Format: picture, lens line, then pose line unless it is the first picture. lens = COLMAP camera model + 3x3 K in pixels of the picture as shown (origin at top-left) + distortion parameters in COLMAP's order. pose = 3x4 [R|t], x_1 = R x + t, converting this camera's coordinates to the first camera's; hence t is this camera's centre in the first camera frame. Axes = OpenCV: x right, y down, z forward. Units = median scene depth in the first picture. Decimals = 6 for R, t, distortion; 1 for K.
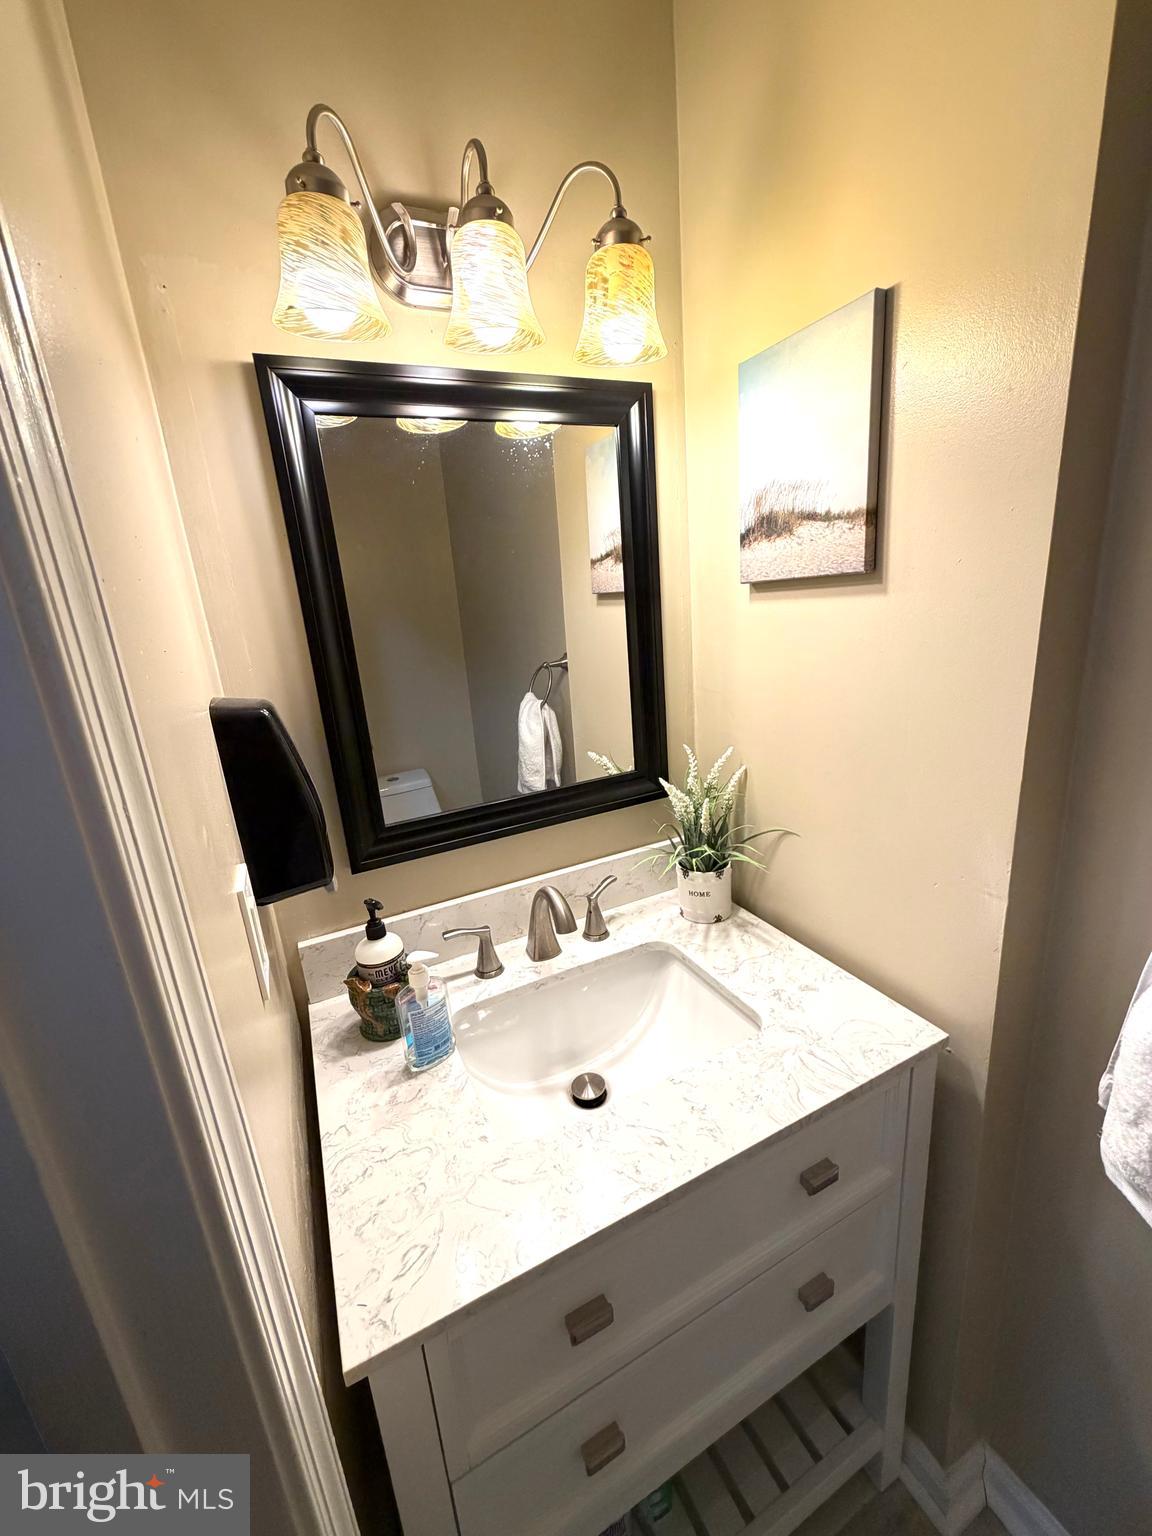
lens RADIAL K [[612.2, 0, 575.4], [0, 612.2, 761.8], [0, 0, 1]] dist [-0.000633, 0.000033]
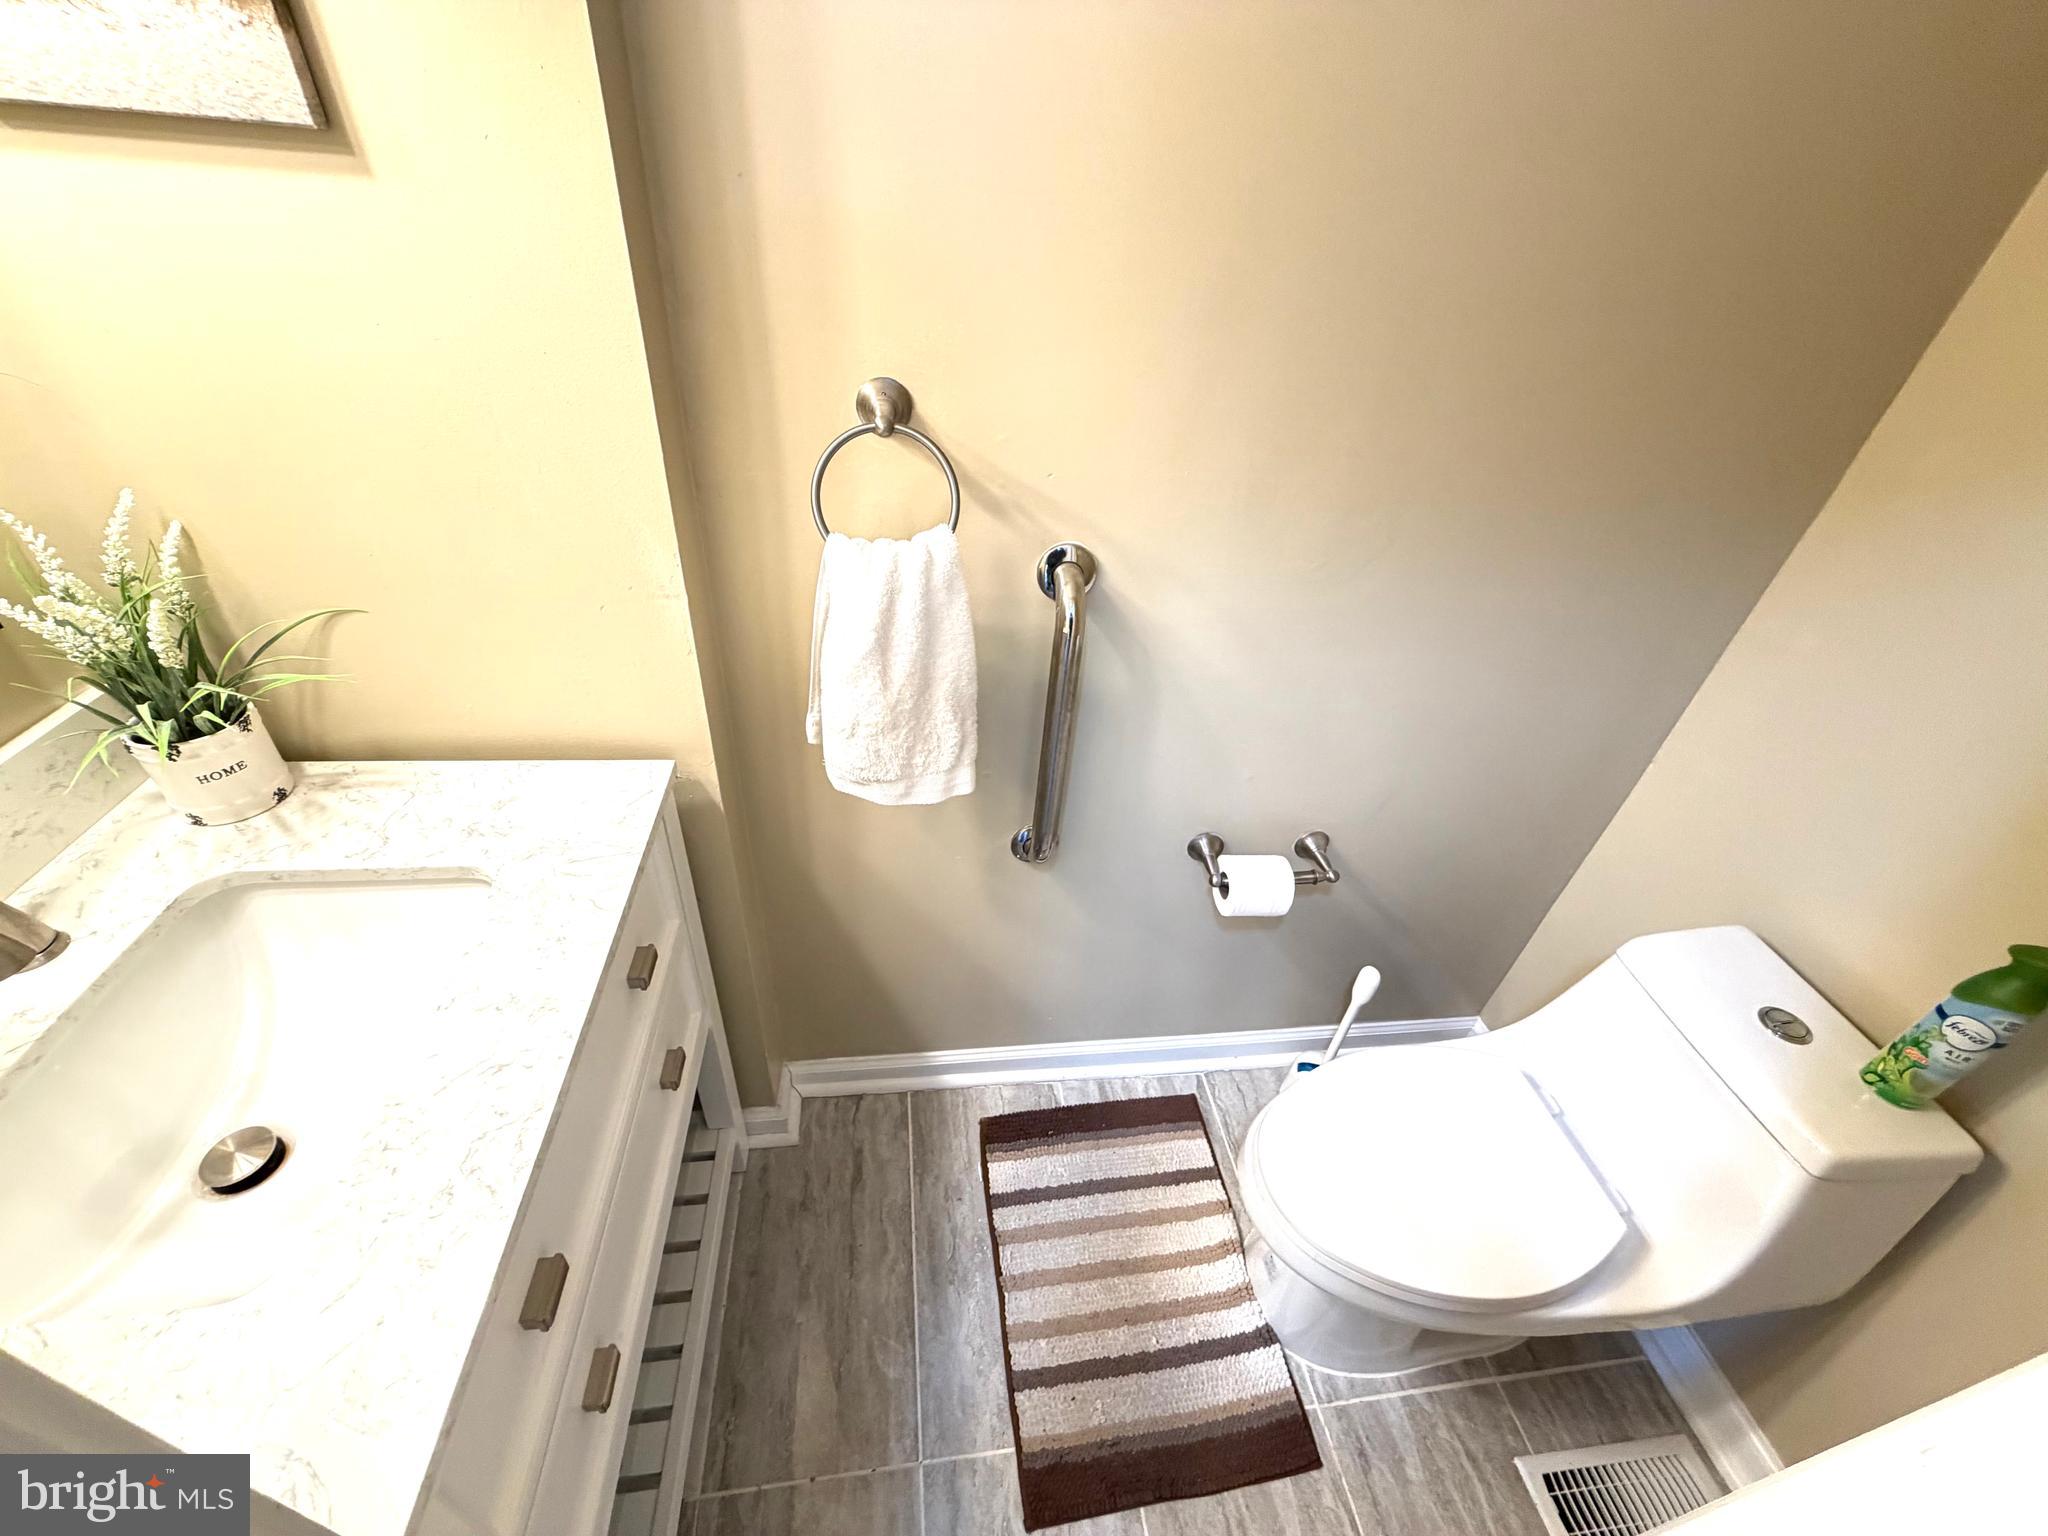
lens RADIAL K [[816.3, 0, 1015.8], [0, 816.3, 767.6], [0, 0, 1]] dist [-0.000633, 0.000033]
pose [[0.316929, -0.479606, 0.818251, -0.178105], [0.142521, 0.877011, 0.458845, -0.027292], [-0.937680, -0.028803, 0.346304, 0.065145]]
